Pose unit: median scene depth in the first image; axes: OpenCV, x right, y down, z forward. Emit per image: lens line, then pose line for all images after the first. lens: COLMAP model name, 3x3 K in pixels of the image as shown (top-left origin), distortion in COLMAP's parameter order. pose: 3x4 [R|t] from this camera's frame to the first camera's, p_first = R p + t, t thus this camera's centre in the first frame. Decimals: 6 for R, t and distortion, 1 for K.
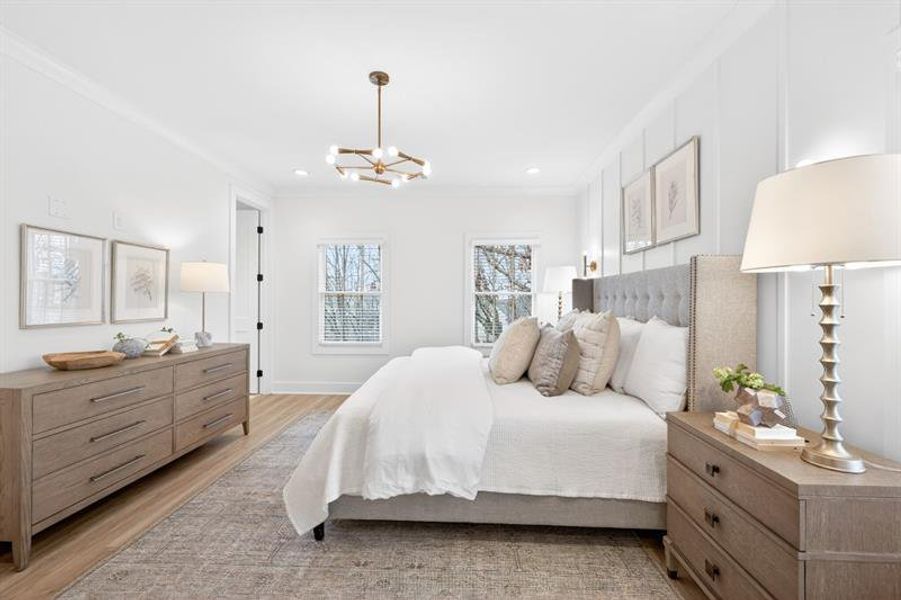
lens RADIAL K [[369.9, 0, 446.9], [0, 369.9, 298.9], [0, 0, 1]] dist [-0.001088, -0.000036]
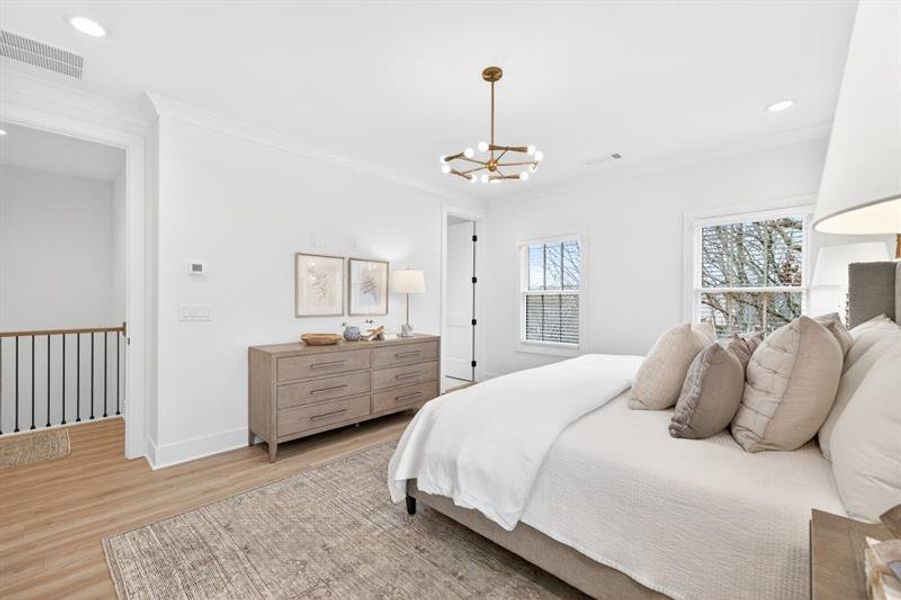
lens RADIAL K [[368.6, 0, 454.8], [0, 368.6, 298.2], [0, 0, 1]] dist [0.001018, -0.000008]
pose [[0.762709, -0.003829, -0.646730, 0.375367], [0.002861, 0.999993, -0.002546, 0.002620], [0.646735, 0.000092, 0.762714, 0.184963]]
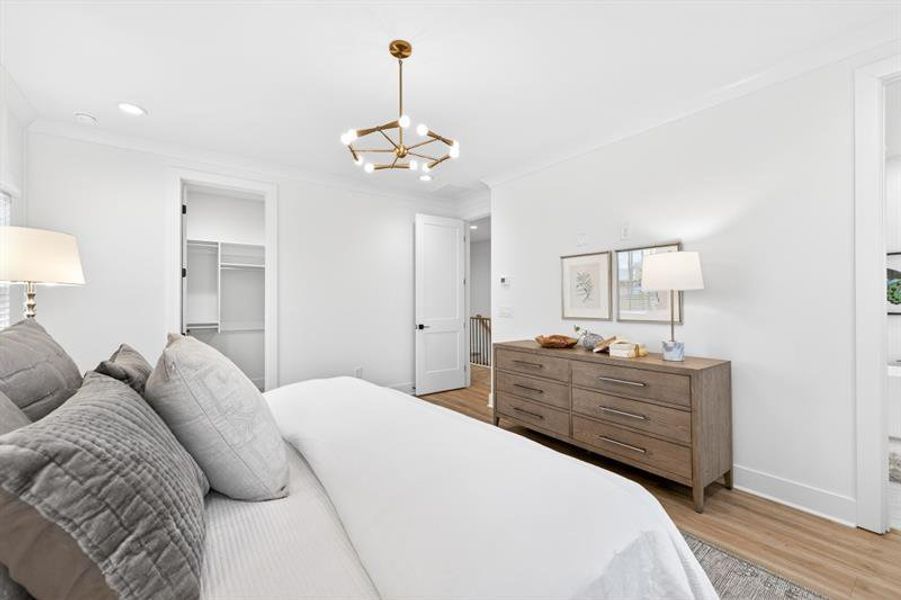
lens RADIAL K [[368.6, 0, 454.8], [0, 368.6, 298.2], [0, 0, 1]] dist [0.001018, -0.000008]
pose [[-0.759442, -0.007489, -0.650532, 0.274069], [0.002424, 0.999894, -0.014340, 0.008591], [0.650571, -0.012467, -0.759344, 1.704407]]
